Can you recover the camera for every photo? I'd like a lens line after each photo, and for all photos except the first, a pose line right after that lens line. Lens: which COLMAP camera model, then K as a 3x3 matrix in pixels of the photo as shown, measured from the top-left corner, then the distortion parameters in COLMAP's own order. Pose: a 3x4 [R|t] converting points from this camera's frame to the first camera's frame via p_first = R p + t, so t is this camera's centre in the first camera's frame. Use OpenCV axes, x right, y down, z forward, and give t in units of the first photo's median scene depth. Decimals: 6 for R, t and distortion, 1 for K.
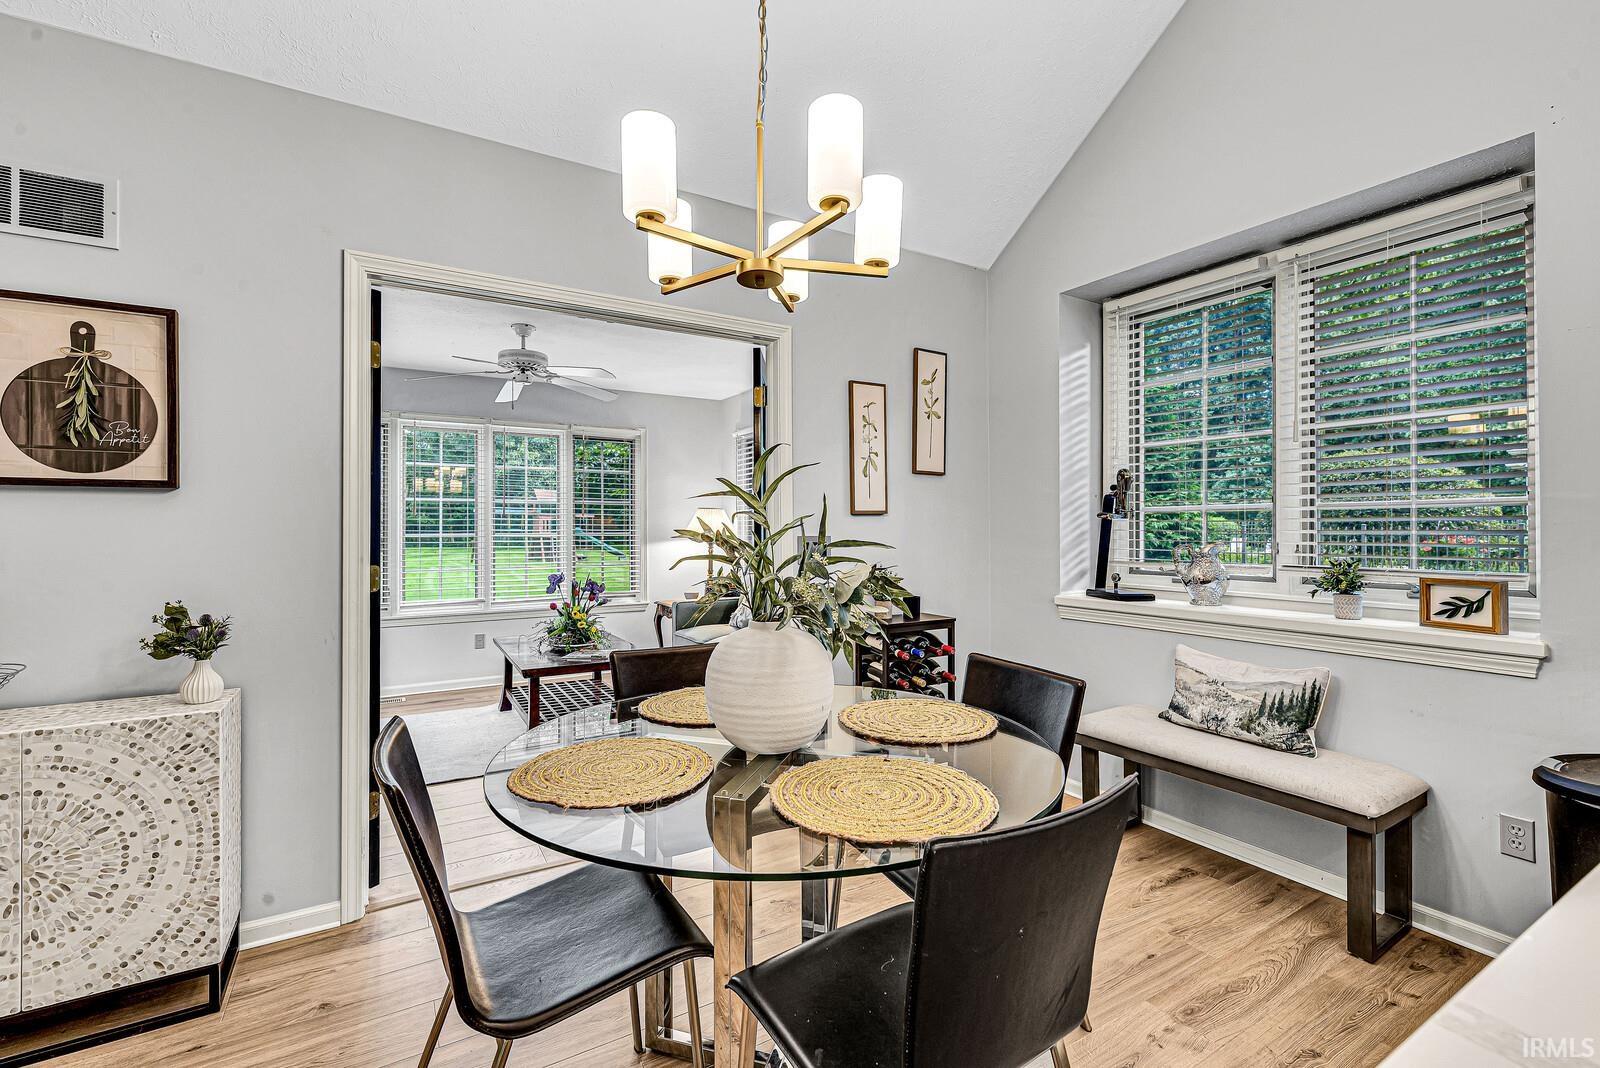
lens RADIAL K [[679.5, 0, 769.7], [0, 679.5, 524.7], [0, 0, 1]] dist [0.000192, 0.000002]
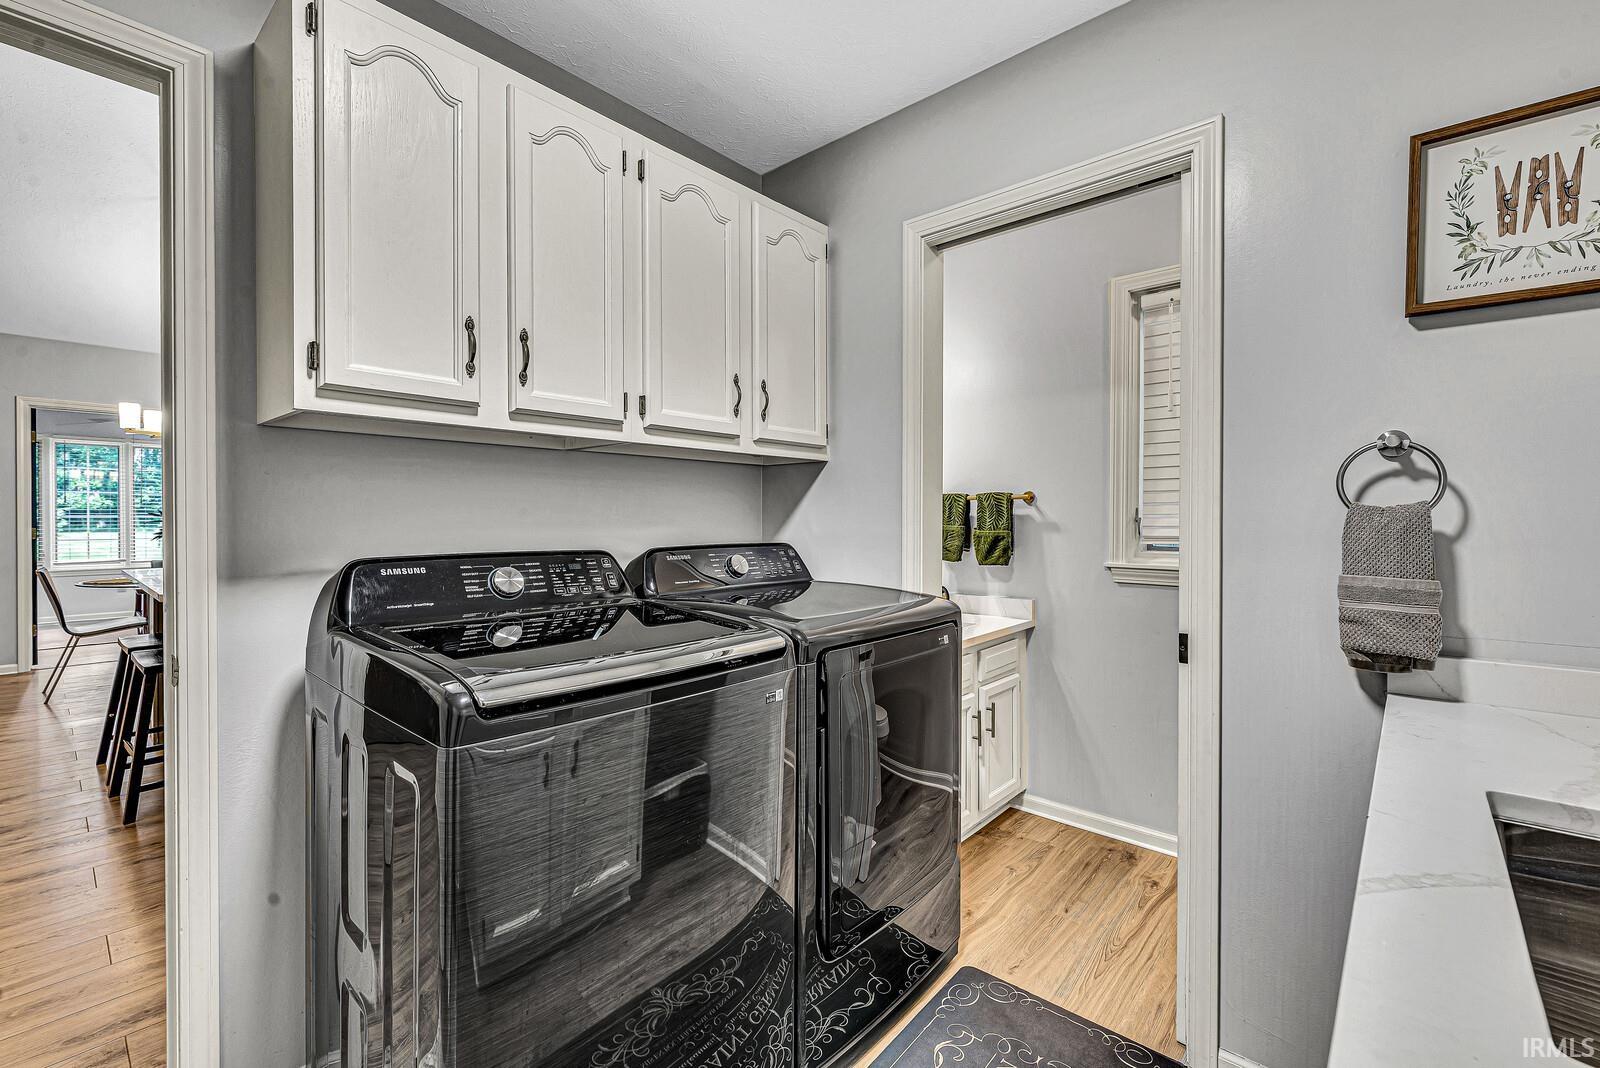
lens RADIAL K [[716.9, 0, 828.3], [0, 716.9, 523.4], [0, 0, 1]] dist [-0.000251, 0.000019]
pose [[0.949778, 0.002218, 0.312915, 0.872985], [-0.007262, 0.999862, 0.014953, -0.007162], [-0.312839, -0.016474, 0.949663, -1.542054]]
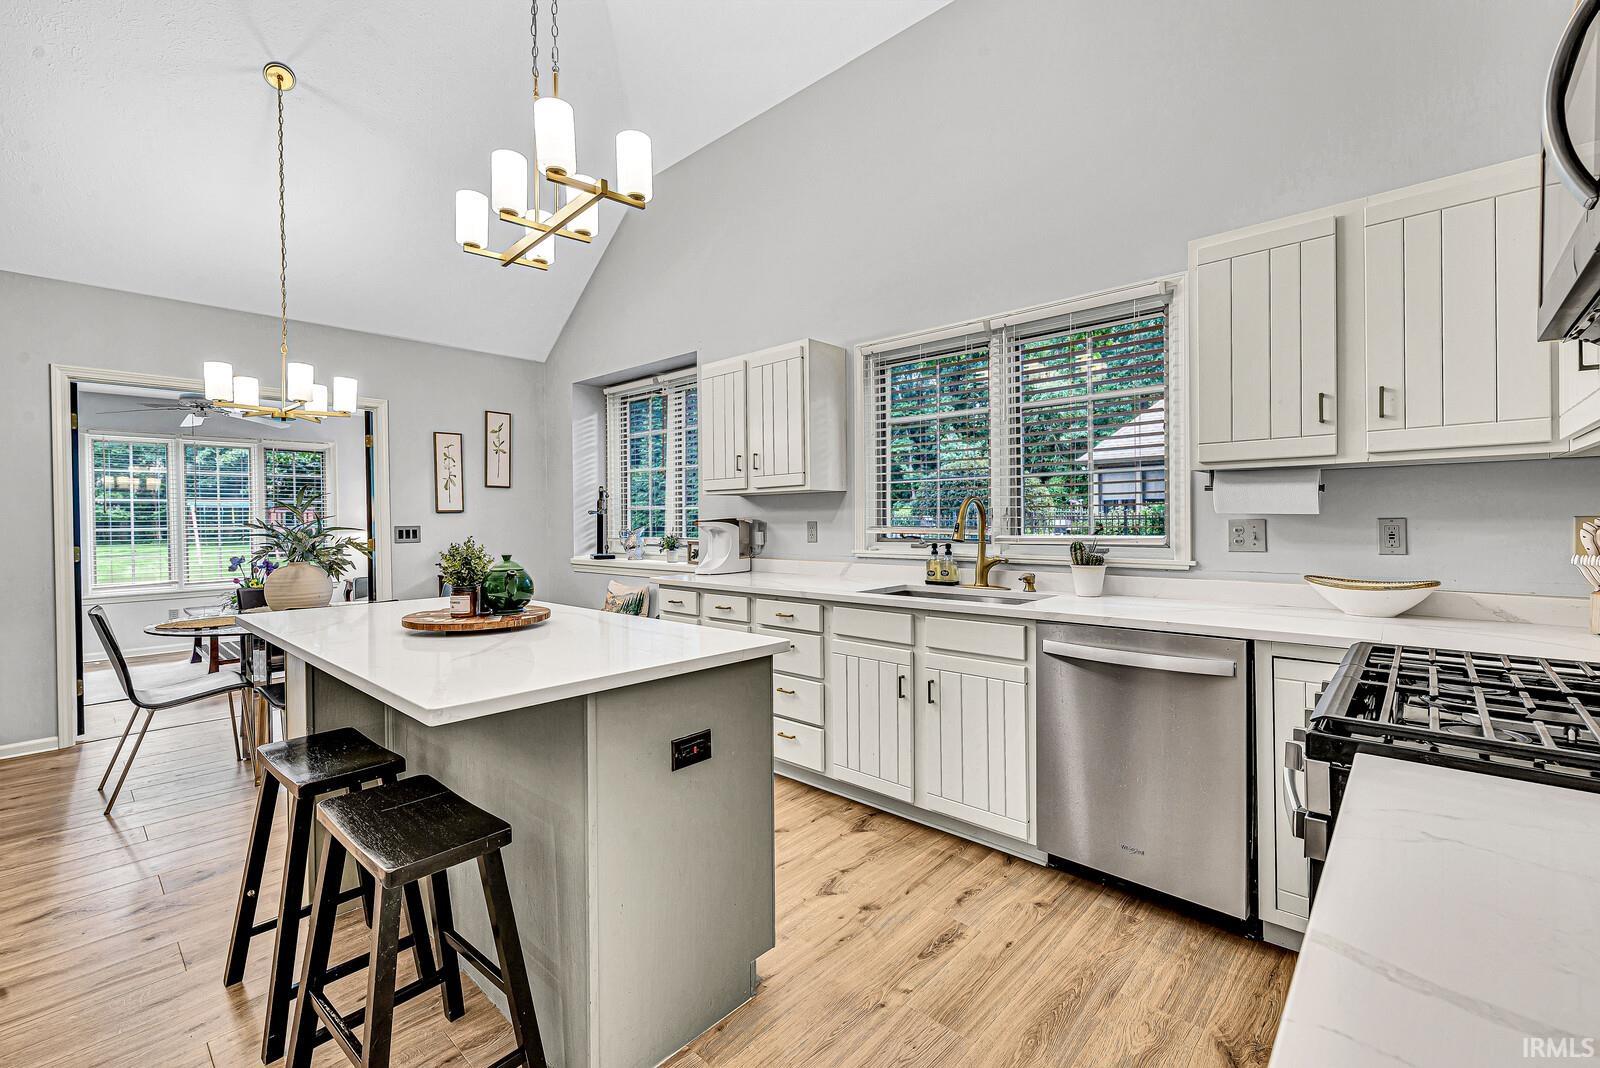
lens RADIAL K [[687.6, 0, 798.1], [0, 687.6, 524.4], [0, 0, 1]] dist [0.000021, -0.000065]
pose [[0.952753, -0.012072, 0.303507, 0.433429], [0.007751, 0.999851, 0.015440, -0.005334], [-0.303648, -0.012358, 0.952704, -0.833069]]
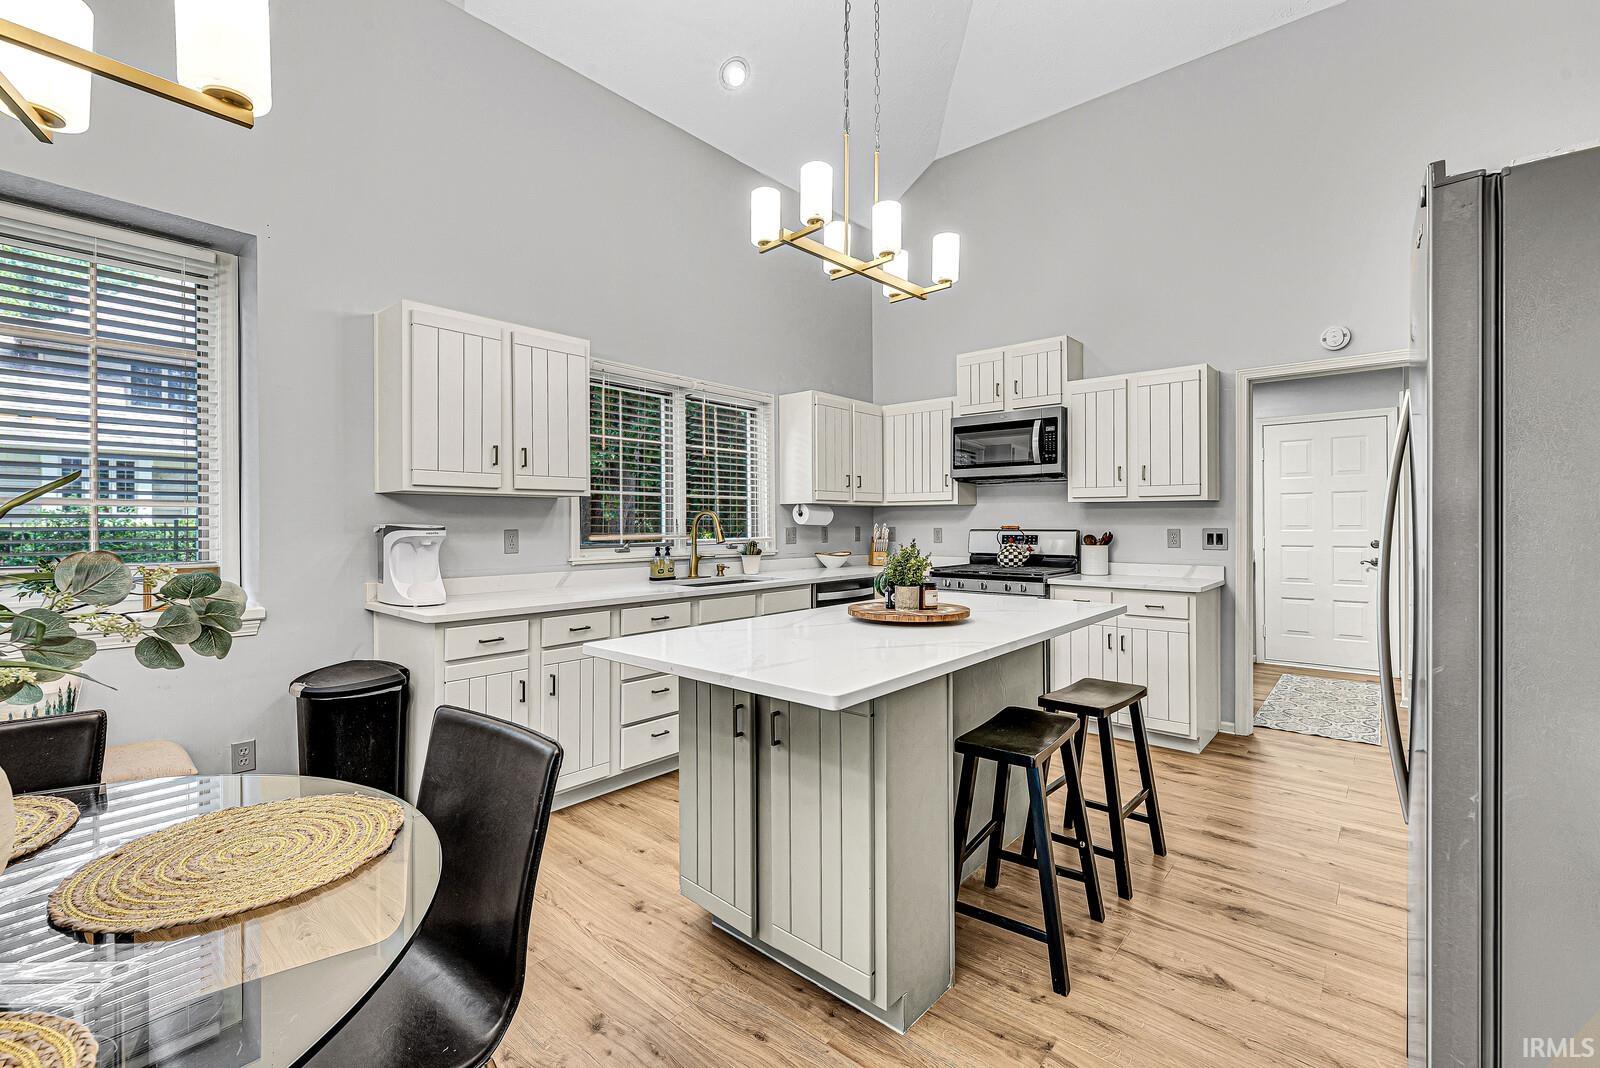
lens RADIAL K [[681.2, 0, 791.5], [0, 681.2, 527.6], [0, 0, 1]] dist [0.000584, 0.000266]
pose [[-0.323065, -0.005611, 0.946360, -0.311261], [-0.007006, 0.999969, 0.003538, -0.000886], [-0.946351, -0.005488, -0.323094, 0.243726]]
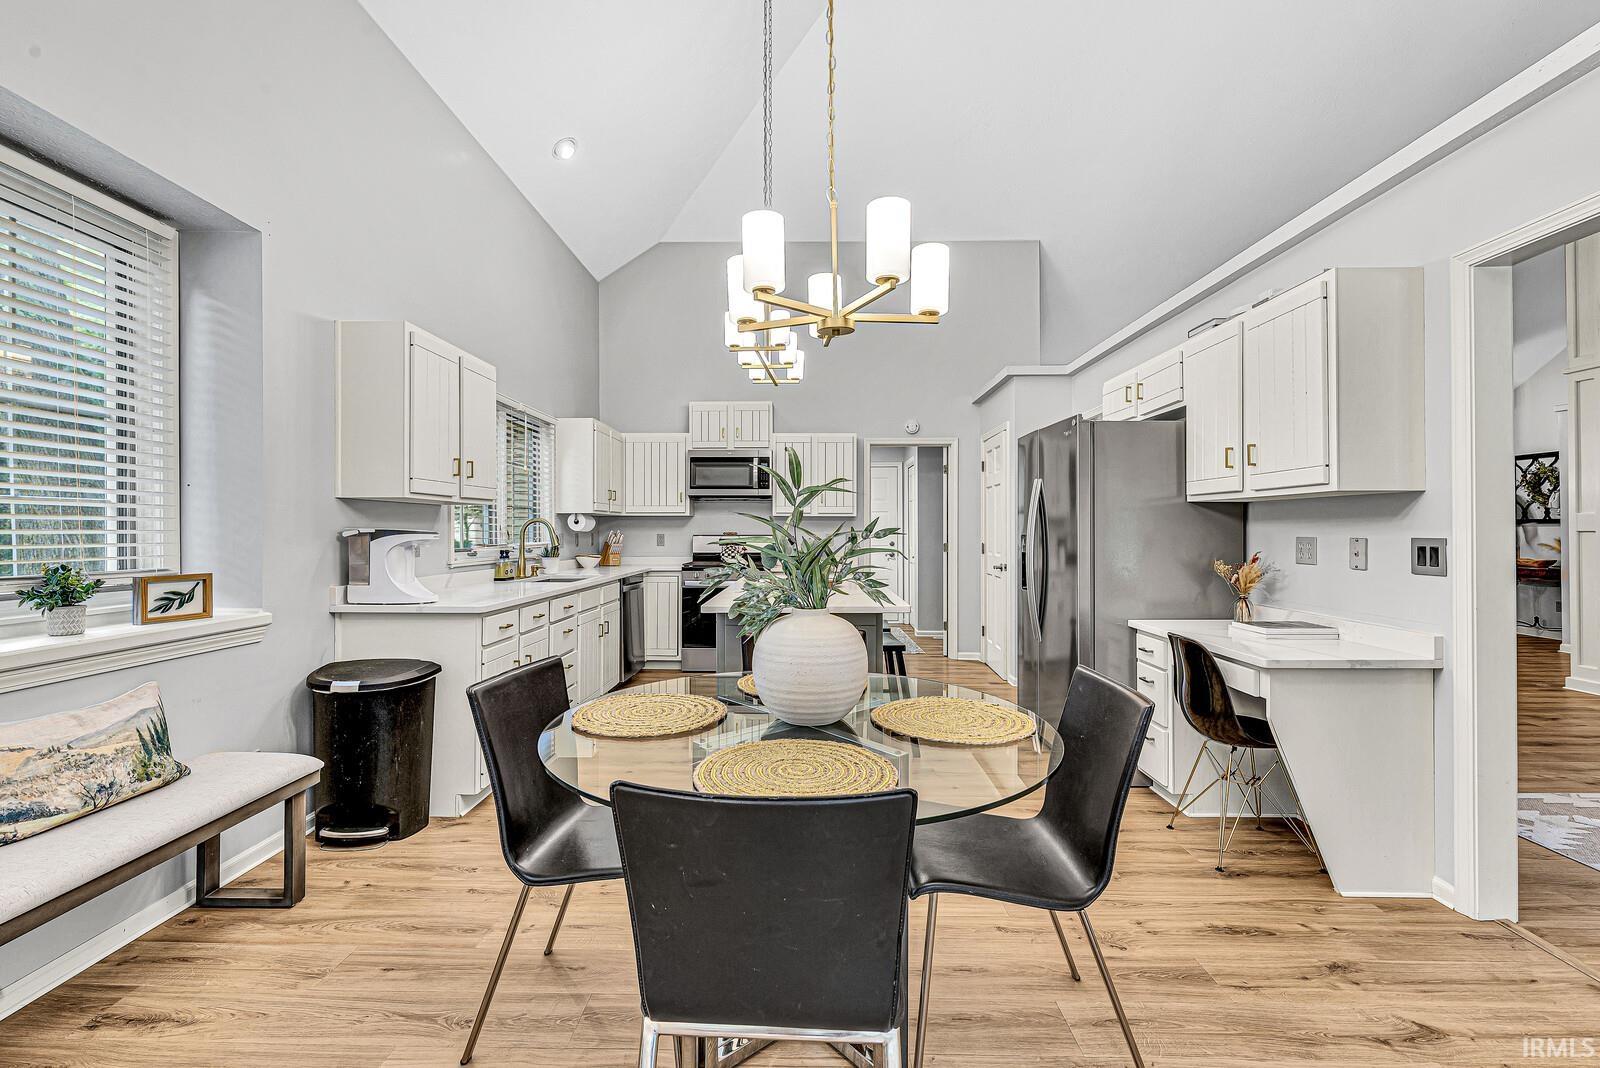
lens RADIAL K [[681.2, 0, 791.5], [0, 681.2, 527.6], [0, 0, 1]] dist [0.000584, 0.000266]
pose [[-0.856632, 0.002384, 0.515923, -0.267836], [-0.005106, 0.999901, -0.013097, 0.009032], [-0.515903, -0.013854, -0.856535, 0.950205]]
